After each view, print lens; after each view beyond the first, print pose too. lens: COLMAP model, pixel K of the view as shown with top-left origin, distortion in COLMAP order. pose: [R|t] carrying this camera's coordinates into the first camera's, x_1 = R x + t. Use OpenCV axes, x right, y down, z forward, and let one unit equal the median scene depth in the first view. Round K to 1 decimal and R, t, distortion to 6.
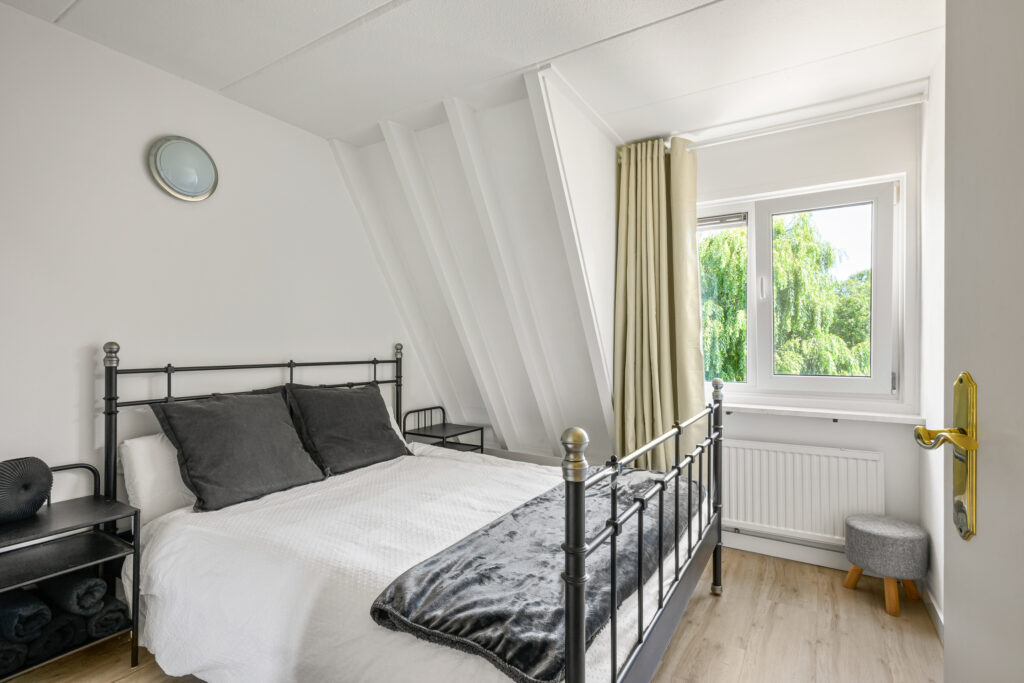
lens RADIAL K [[492.0, 0, 512.0], [0, 492.0, 341.5], [0, 0, 1]] dist [0.001696, 0.001145]
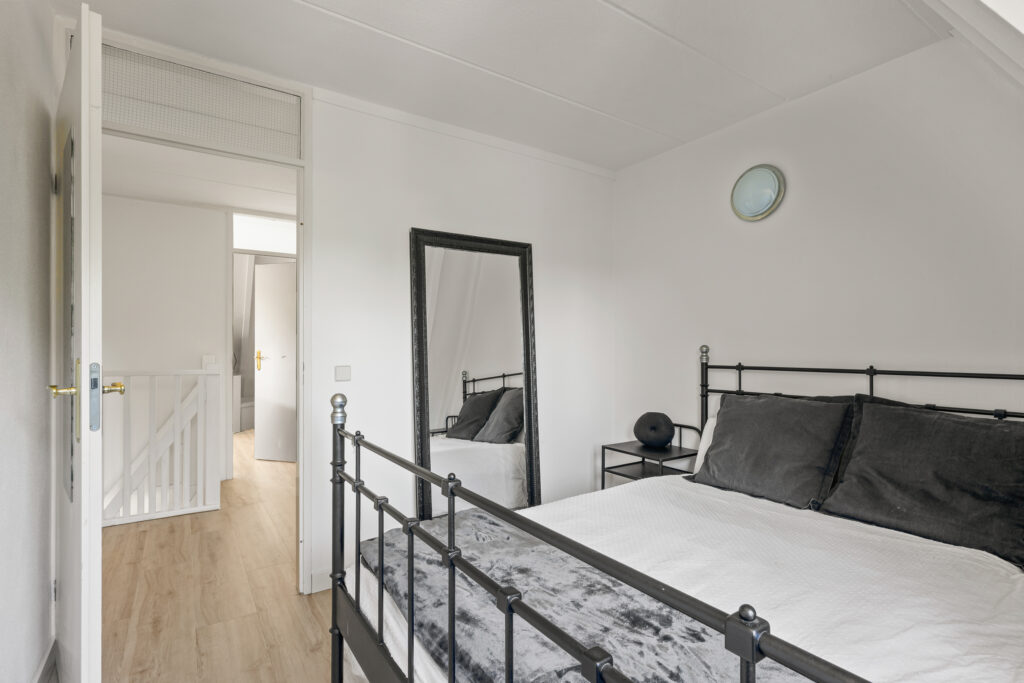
lens RADIAL K [[492.0, 0, 512.0], [0, 492.0, 341.5], [0, 0, 1]] dist [0.001696, 0.001145]
pose [[-0.405312, -0.011342, -0.914108, 0.622567], [0.008225, 0.999837, -0.016053, 0.007413], [0.914141, -0.014025, -0.405153, 0.956459]]
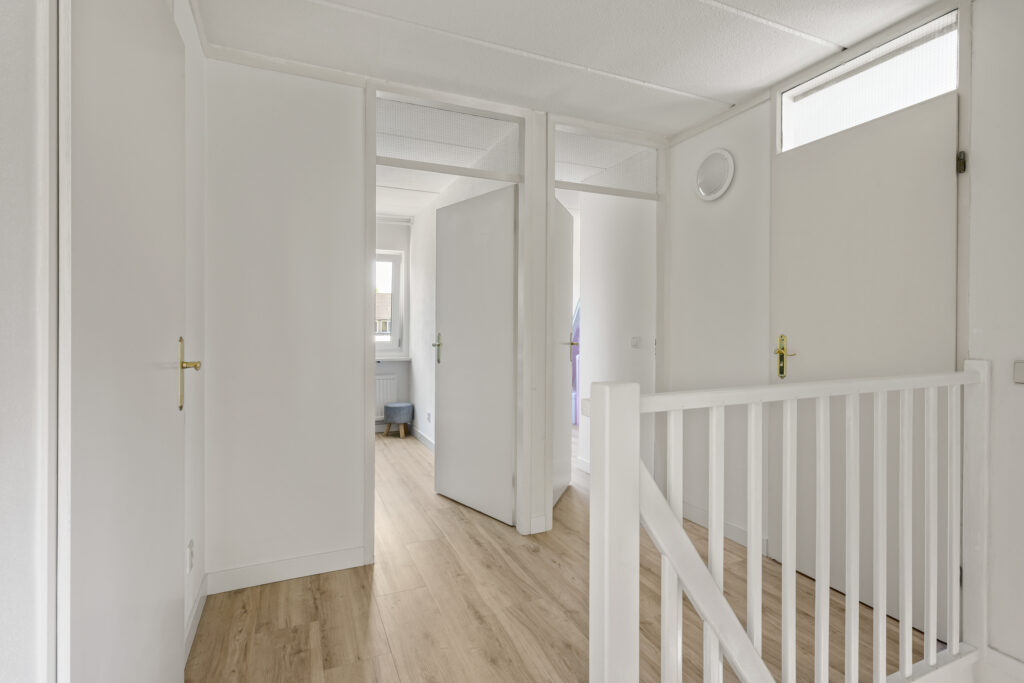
lens RADIAL K [[493.3, 0, 507.1], [0, 493.3, 333.0], [0, 0, 1]] dist [0.000573, 0.000250]
pose [[0.565329, -0.009082, 0.824816, -0.868758], [-0.009762, 0.999796, 0.017699, -0.009550], [-0.824808, -0.018058, 0.565124, -0.728032]]
